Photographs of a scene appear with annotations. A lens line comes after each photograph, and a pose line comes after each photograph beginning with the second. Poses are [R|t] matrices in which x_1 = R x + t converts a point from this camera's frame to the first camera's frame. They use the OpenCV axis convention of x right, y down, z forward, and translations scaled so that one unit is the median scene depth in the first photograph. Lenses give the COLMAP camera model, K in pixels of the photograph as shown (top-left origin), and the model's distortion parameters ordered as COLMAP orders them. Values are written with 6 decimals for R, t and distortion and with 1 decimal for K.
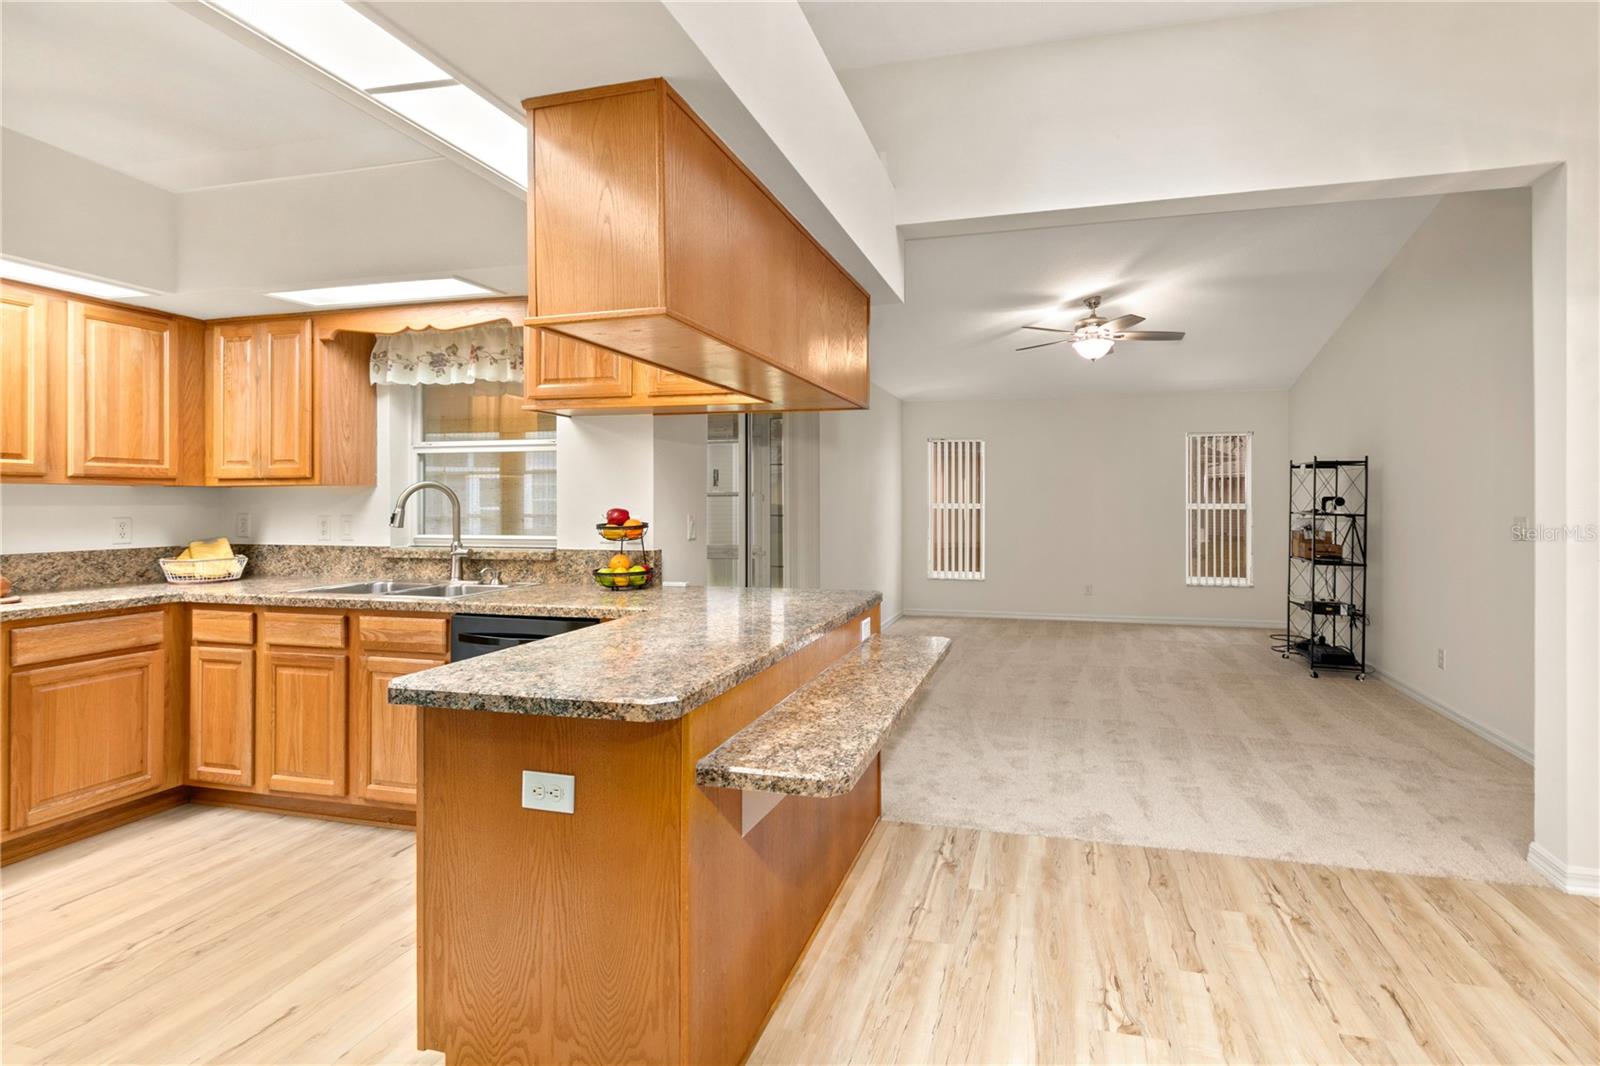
lens RADIAL K [[778.4, 0, 866.5], [0, 778.4, 497.6], [0, 0, 1]] dist [0.001491, 0.000073]
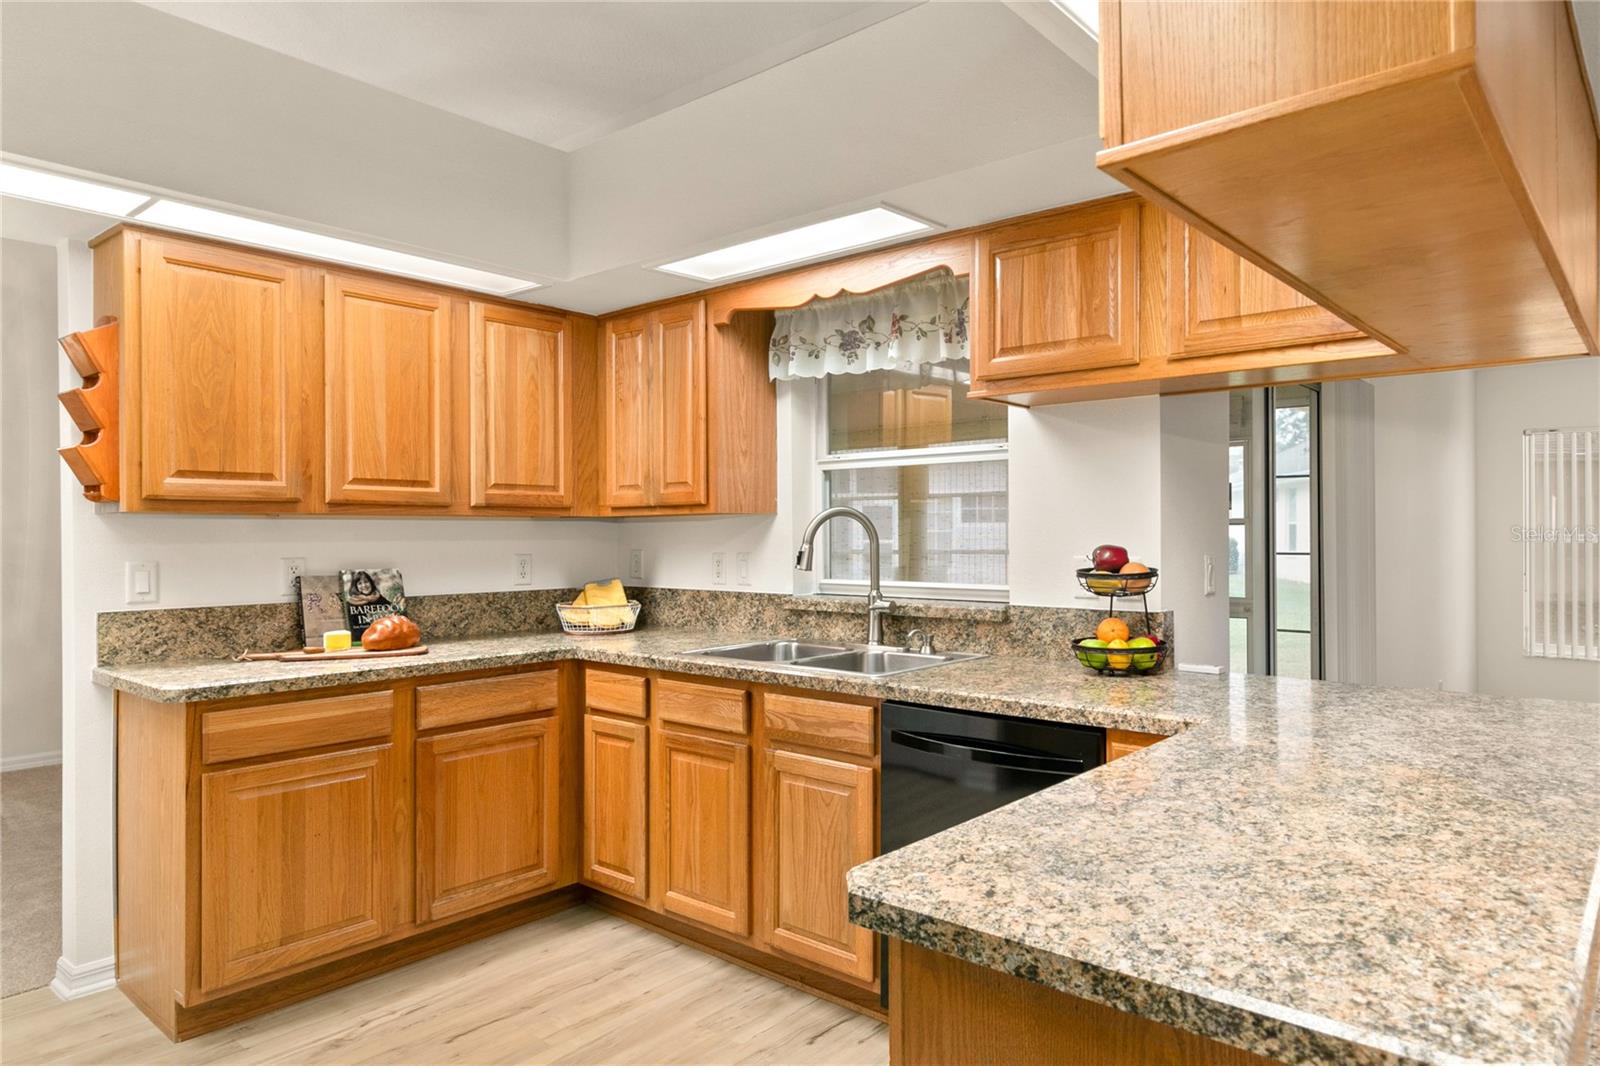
lens RADIAL K [[982.3, 0, 887.6], [0, 982.3, 529.5], [0, 0, 1]] dist [0.011561, -0.000817]
pose [[0.909767, -0.004393, -0.415095, -0.153695], [0.005367, 0.999985, 0.001180, -0.000824], [0.415084, -0.003301, 0.909777, 0.199633]]
